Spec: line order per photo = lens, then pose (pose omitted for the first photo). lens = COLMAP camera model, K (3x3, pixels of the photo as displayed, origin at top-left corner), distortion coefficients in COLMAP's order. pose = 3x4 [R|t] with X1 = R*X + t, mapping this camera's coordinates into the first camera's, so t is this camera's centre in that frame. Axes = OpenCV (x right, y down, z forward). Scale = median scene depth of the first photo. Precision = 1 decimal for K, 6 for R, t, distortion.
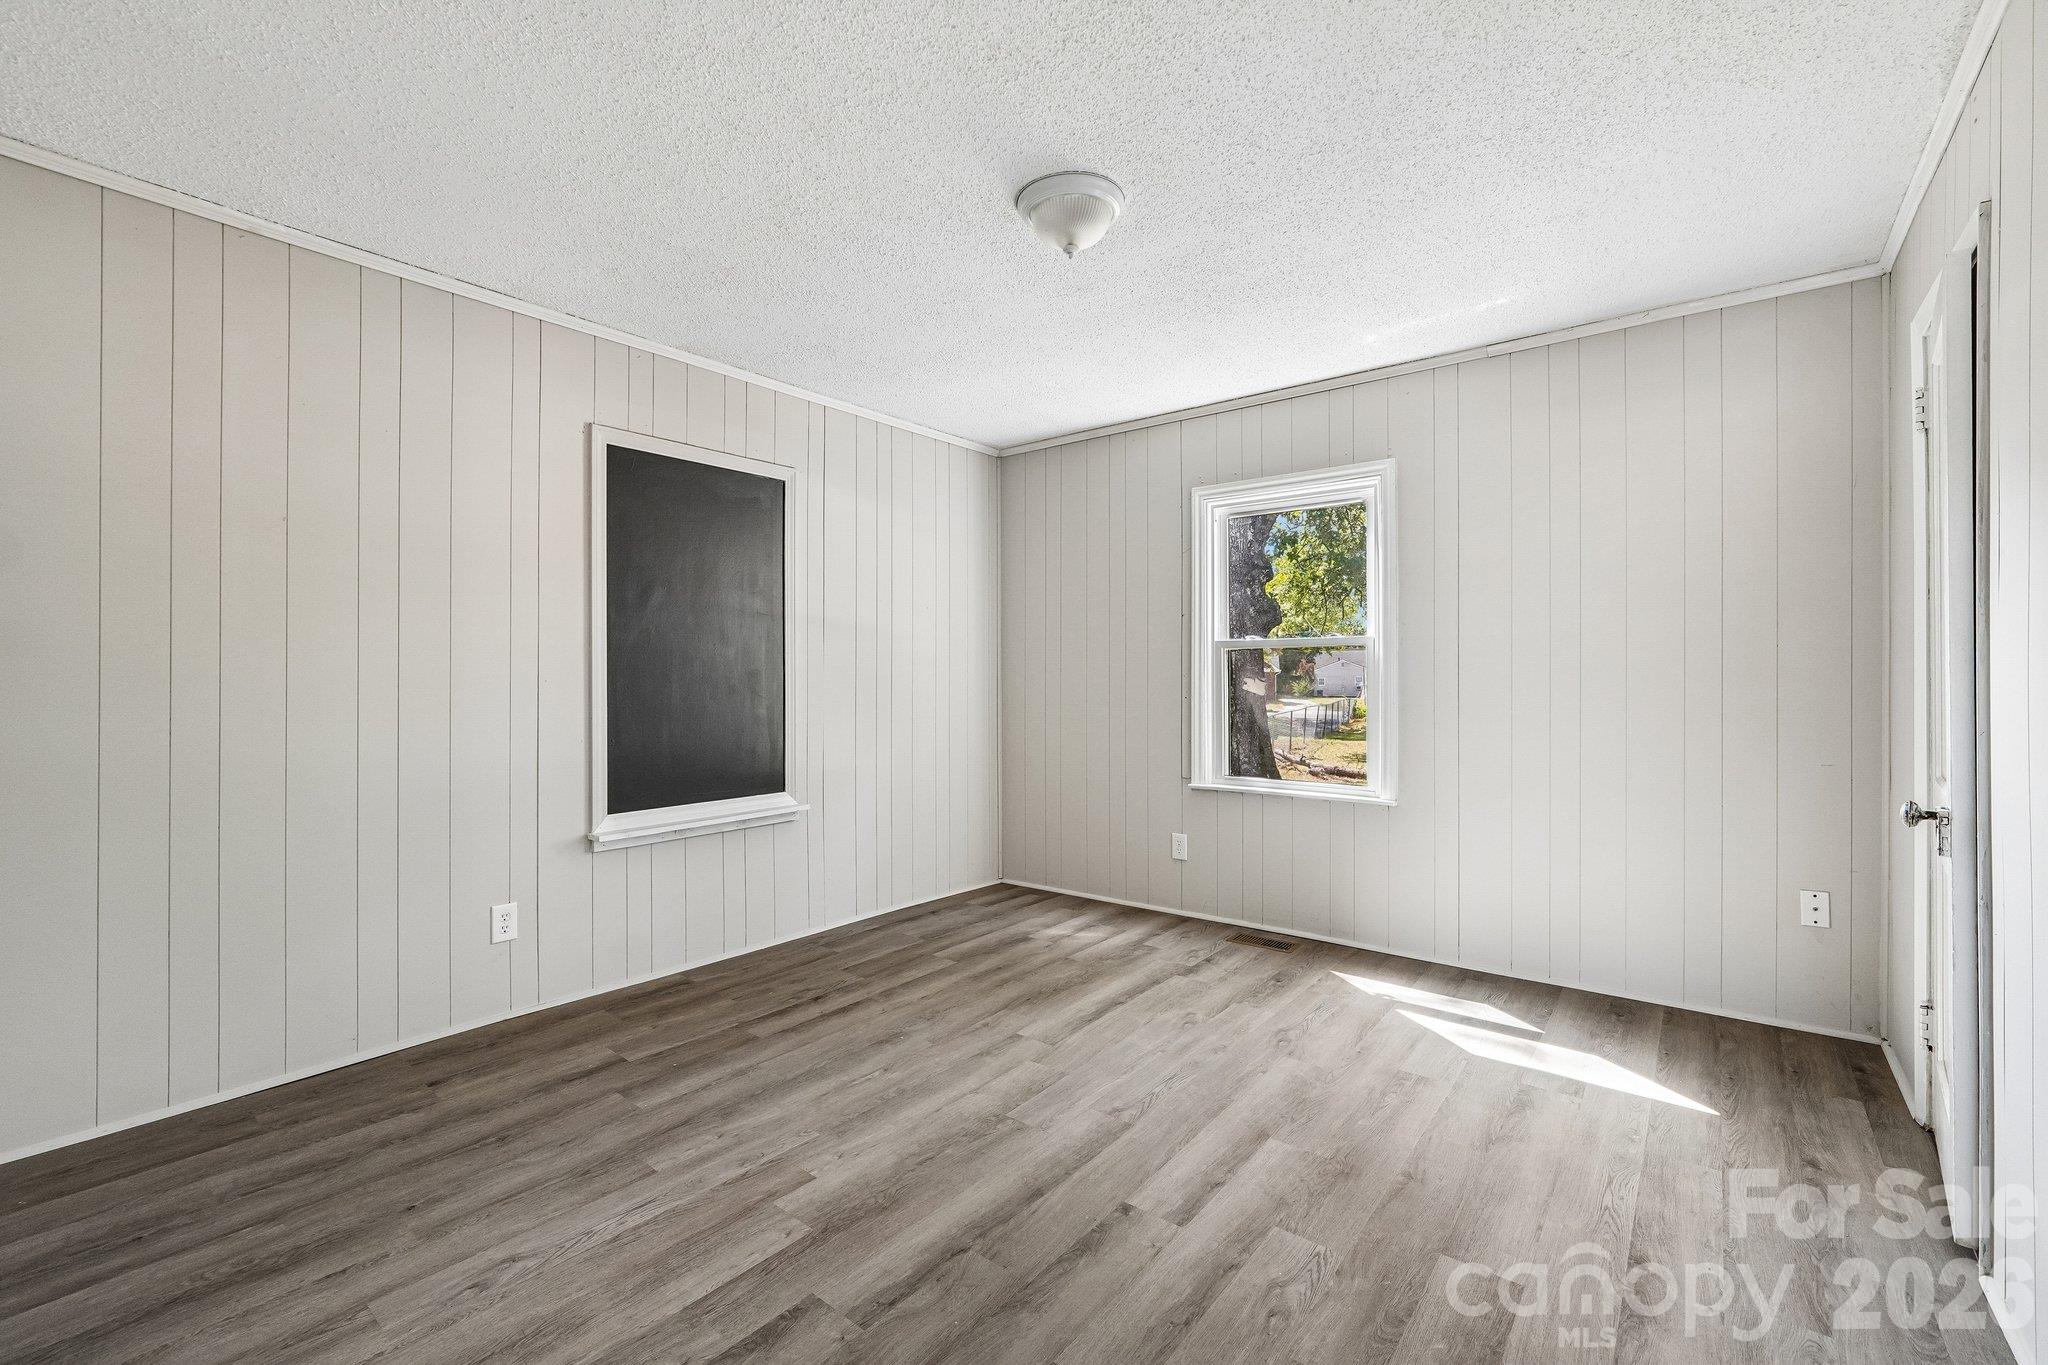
lens RADIAL K [[877.8, 0, 1024.0], [0, 877.8, 682.5], [0, 0, 1]] dist [0.000088, 0.000045]
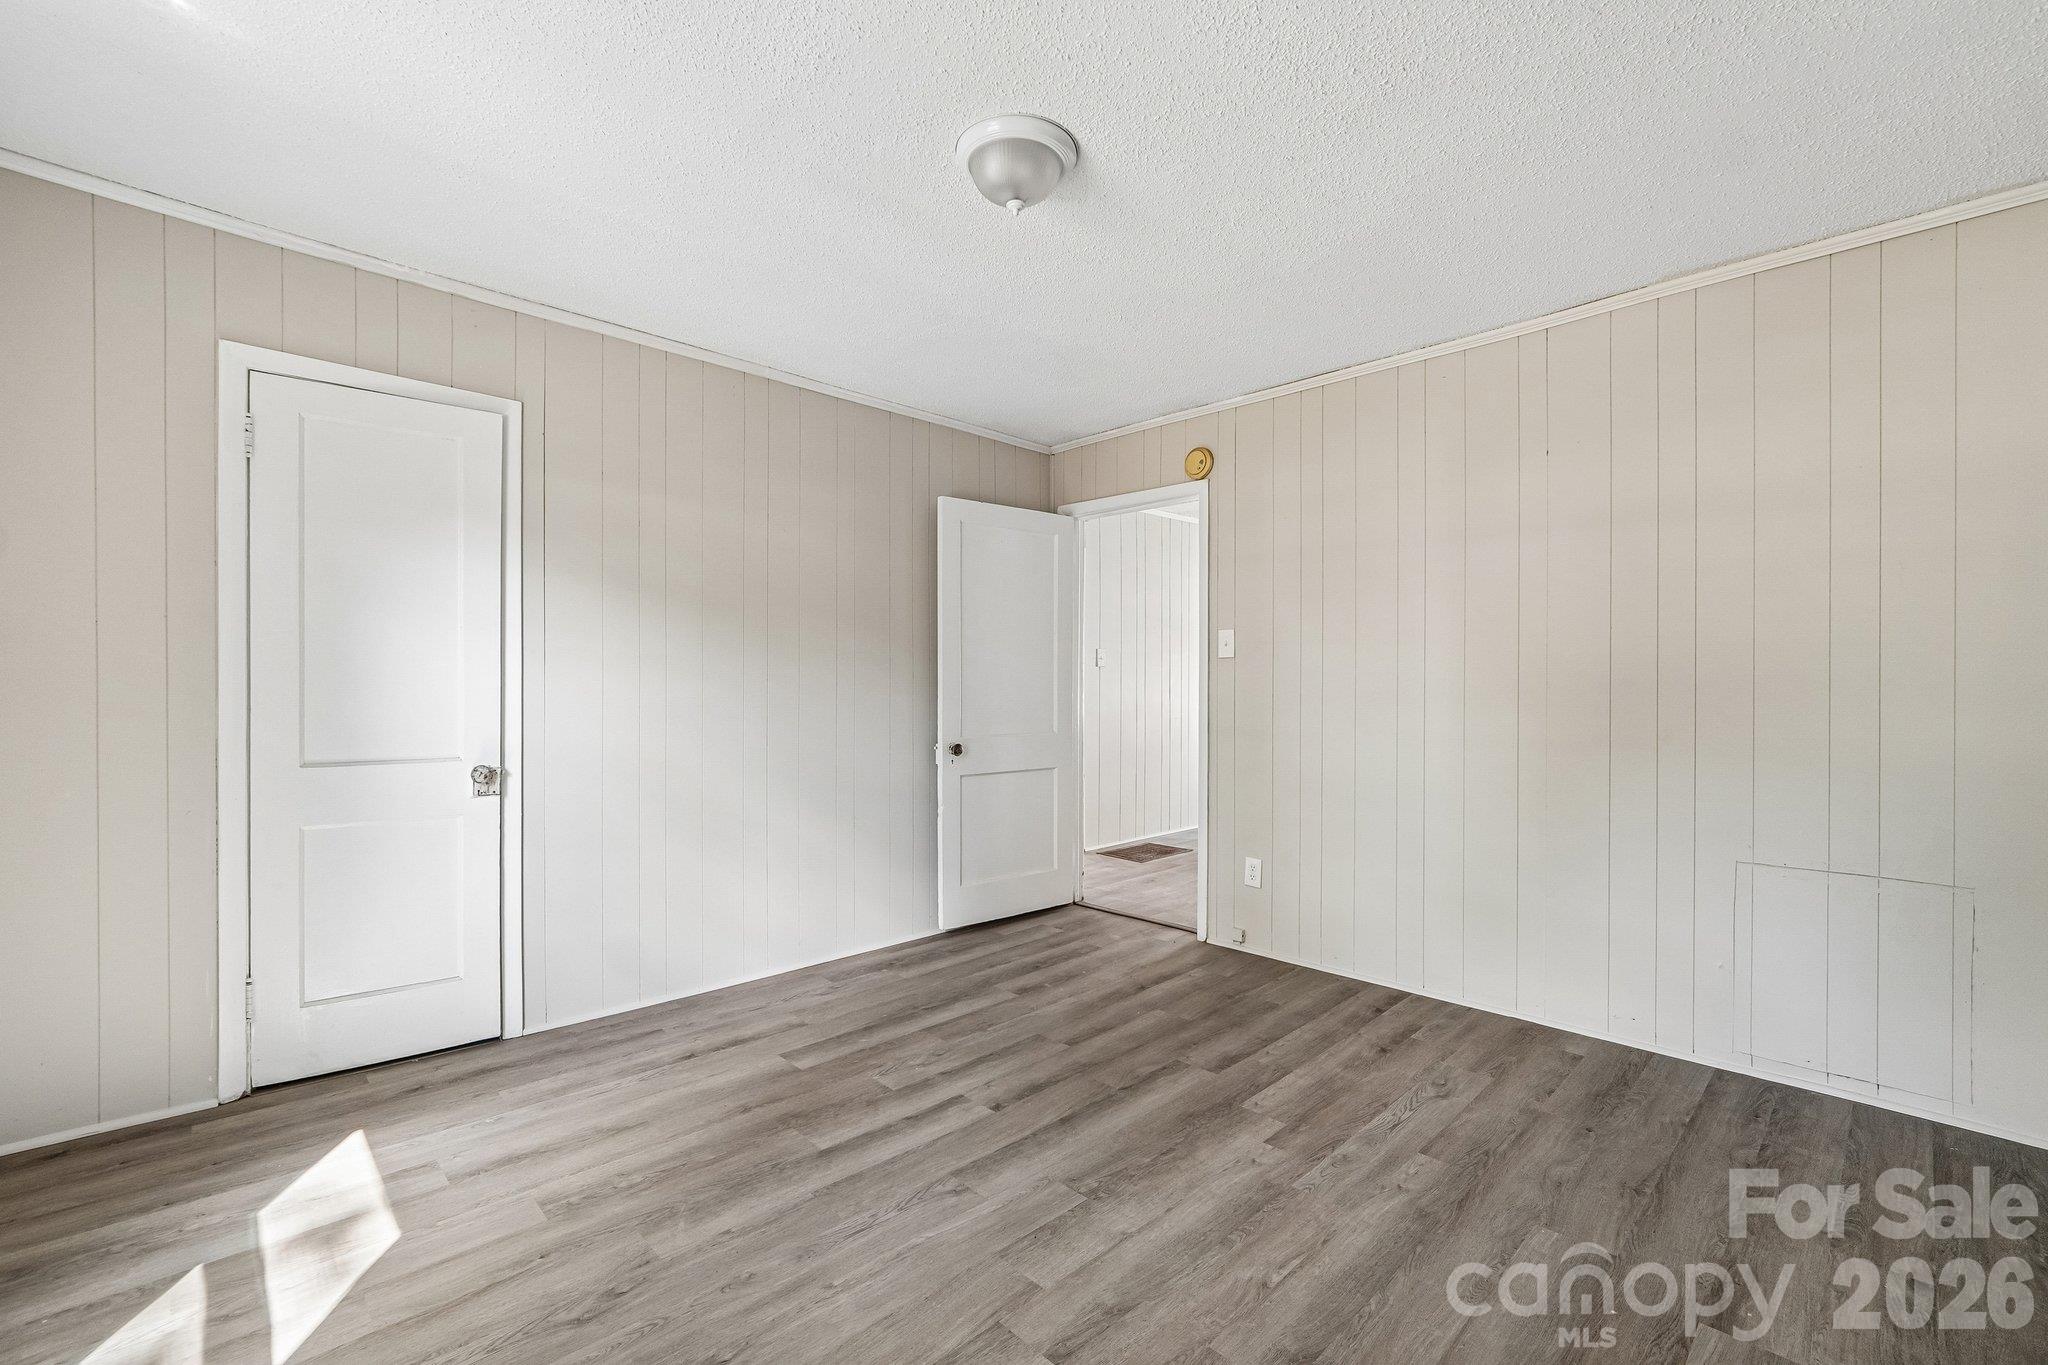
lens RADIAL K [[877.8, 0, 1024.0], [0, 877.8, 682.5], [0, 0, 1]] dist [0.000088, 0.000045]
pose [[-0.992097, -0.004222, 0.125399, -0.068934], [-0.002740, 0.999924, 0.011985, -0.022035], [-0.125440, 0.011546, -0.992034, 1.964324]]
